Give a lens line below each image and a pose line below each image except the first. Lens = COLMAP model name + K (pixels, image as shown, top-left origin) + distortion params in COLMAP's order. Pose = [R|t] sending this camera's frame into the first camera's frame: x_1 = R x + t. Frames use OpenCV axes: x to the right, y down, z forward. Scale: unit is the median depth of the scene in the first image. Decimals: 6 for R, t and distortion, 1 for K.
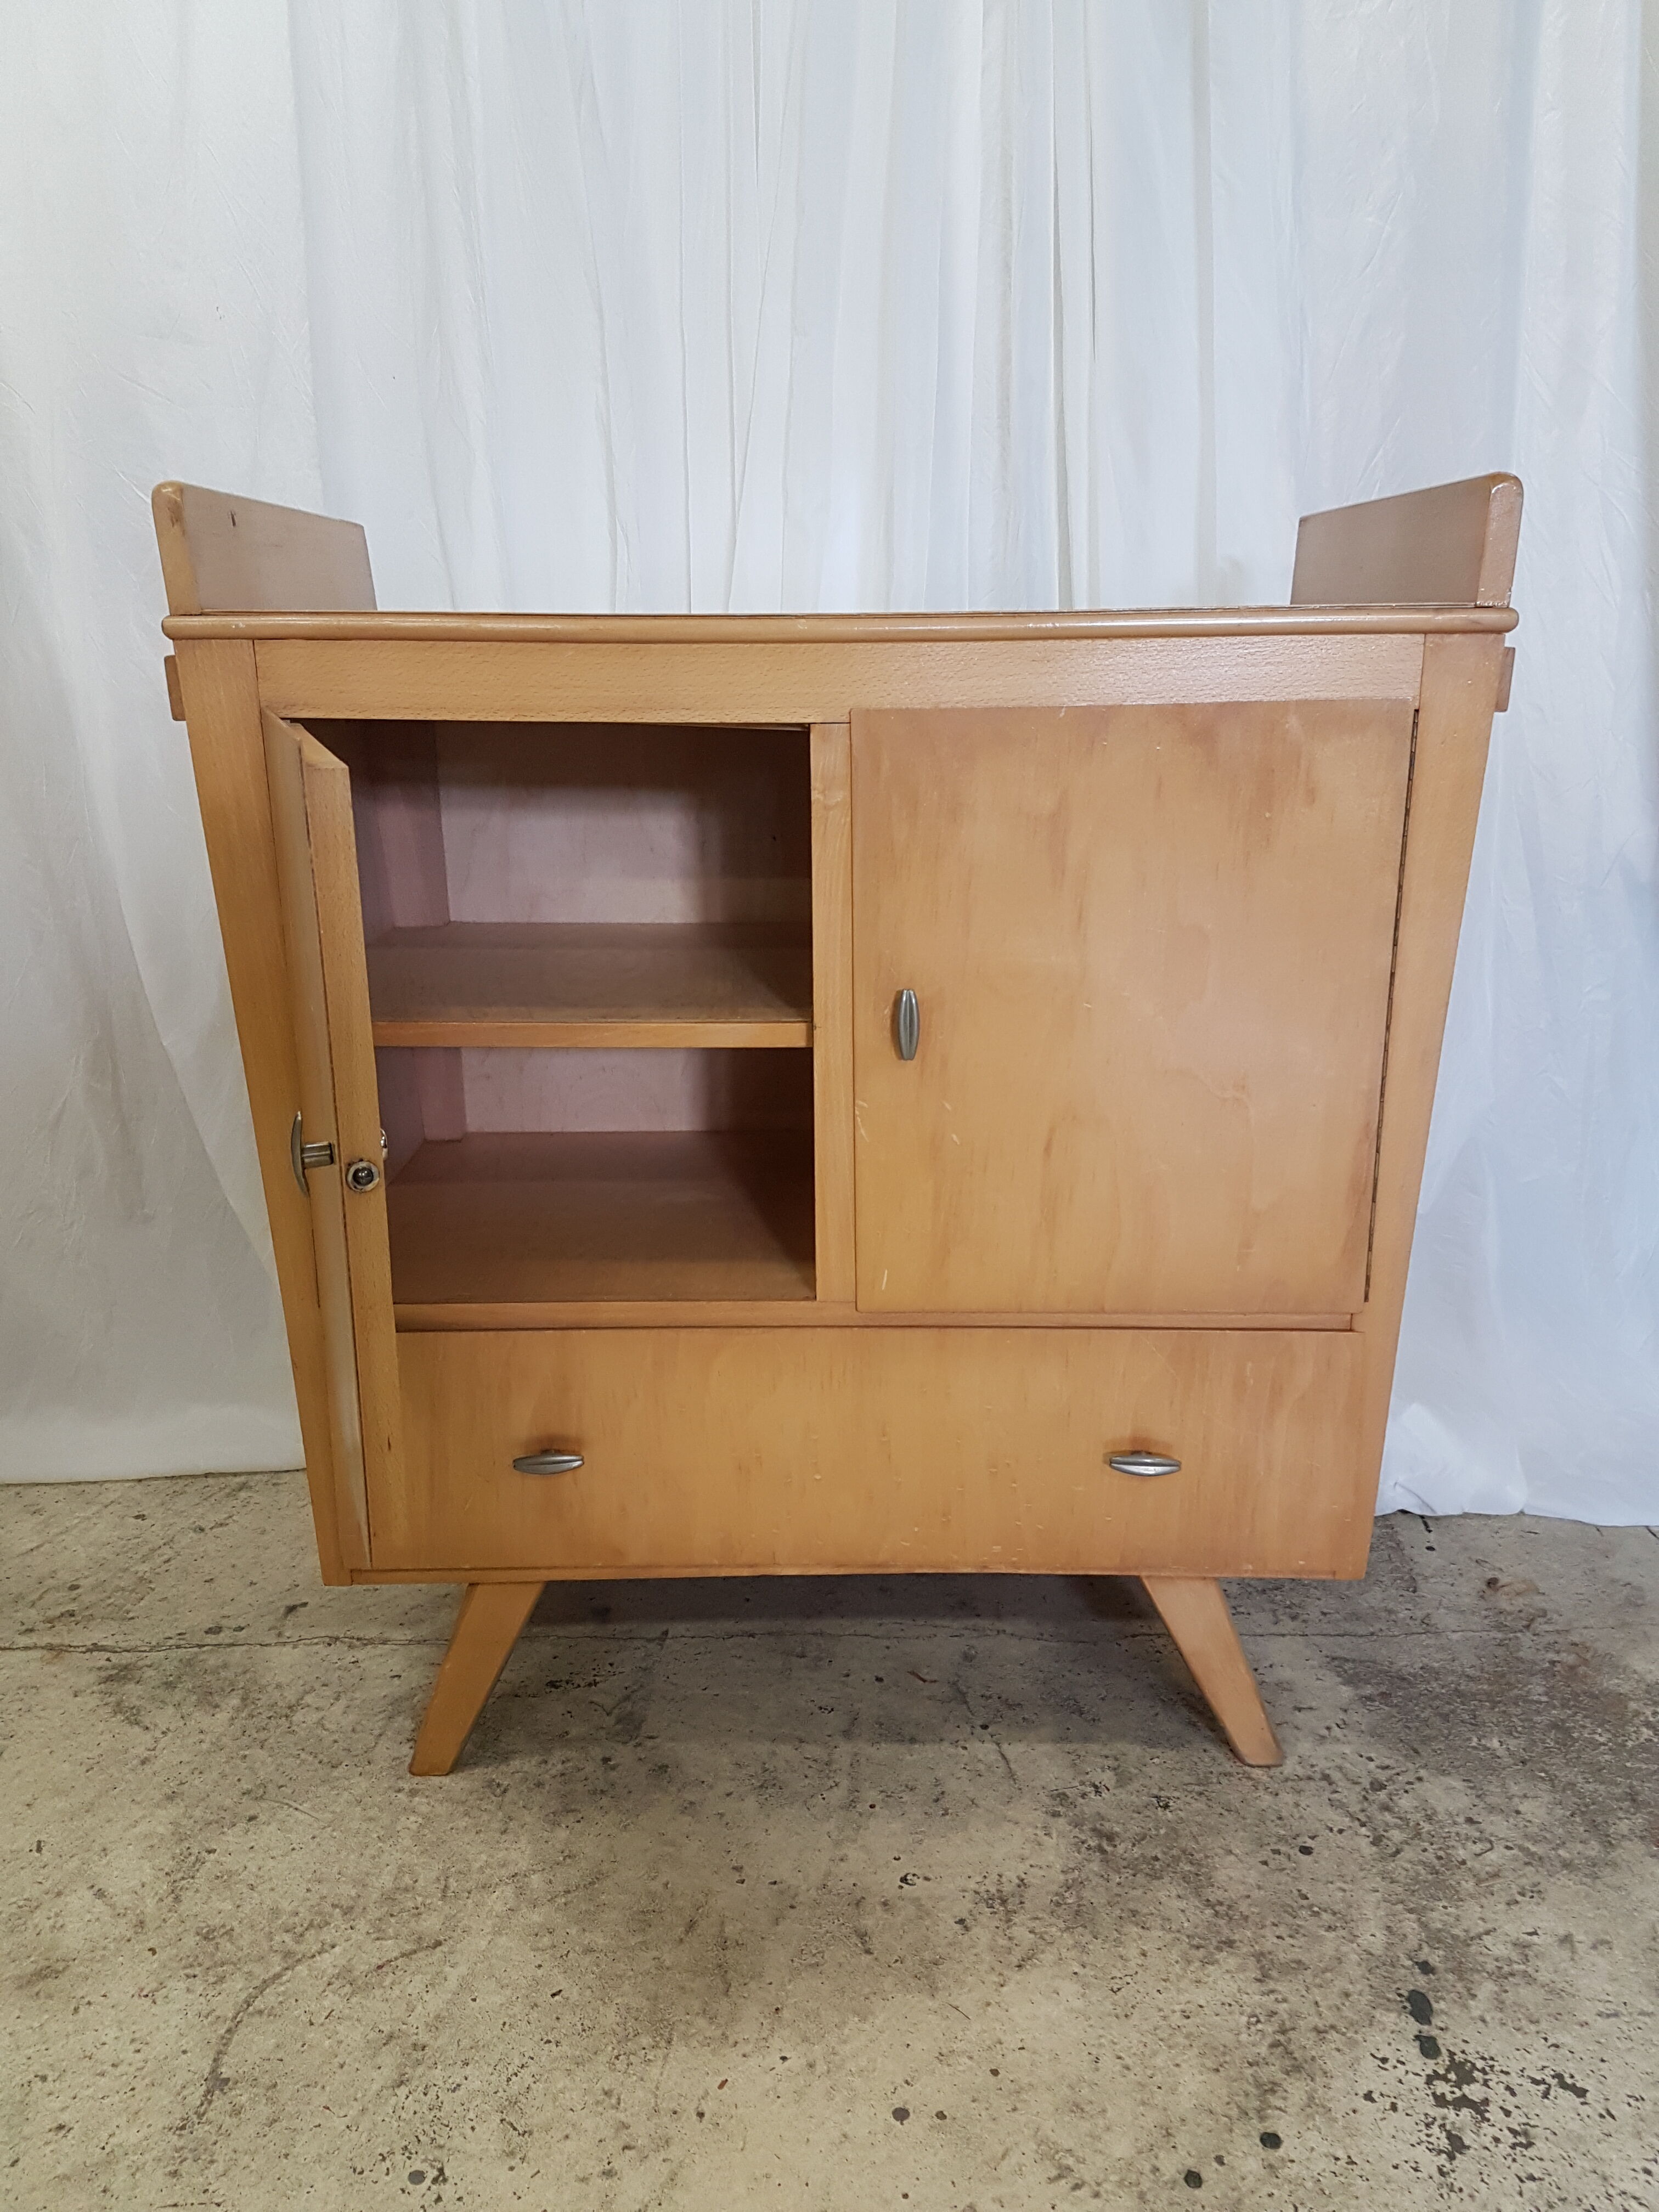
lens RADIAL K [[1720.3, 0, 829.5], [0, 1720.3, 1106.0], [0, 0, 1]] dist [0.034612, -0.086054]
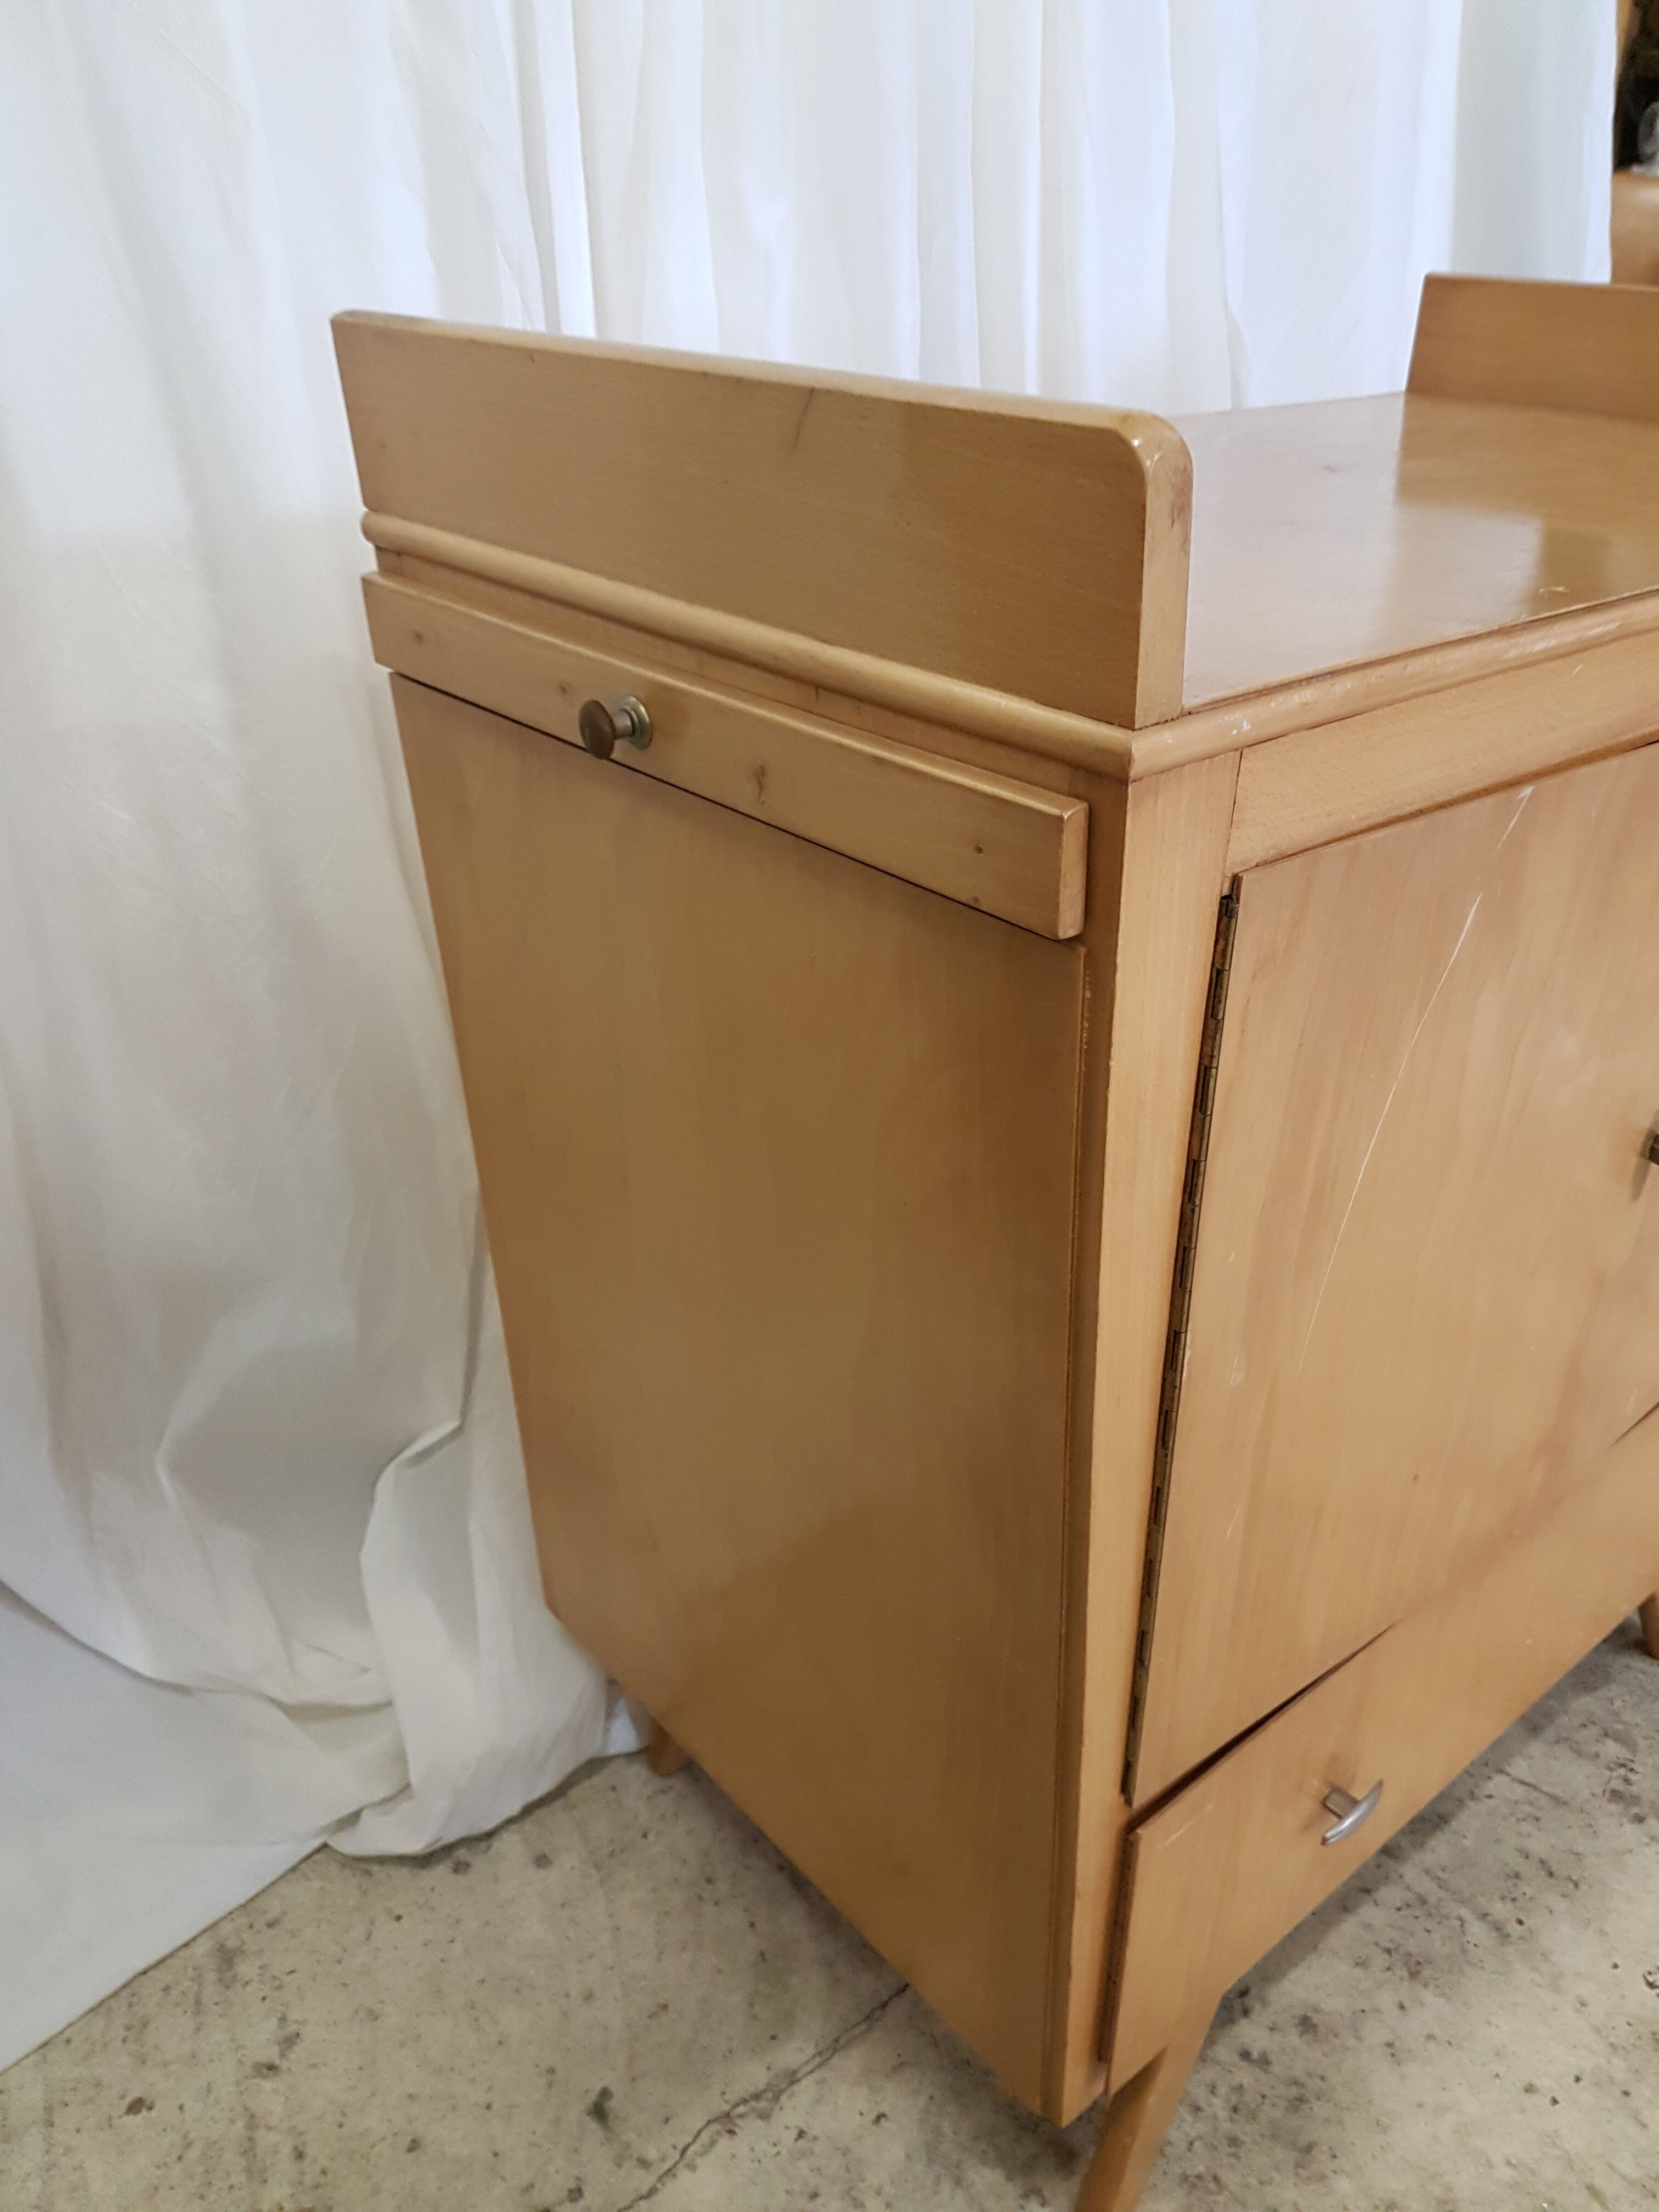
lens RADIAL K [[1723.6, 0, 835.6], [0, 1723.6, 1080.5], [0, 0, 1]] dist [0.034051, -0.082212]
pose [[0.759716, -0.282498, 0.585685, -0.648308], [0.162569, 0.954613, 0.249571, -0.278777], [-0.629605, -0.094388, 0.771160, 0.615176]]
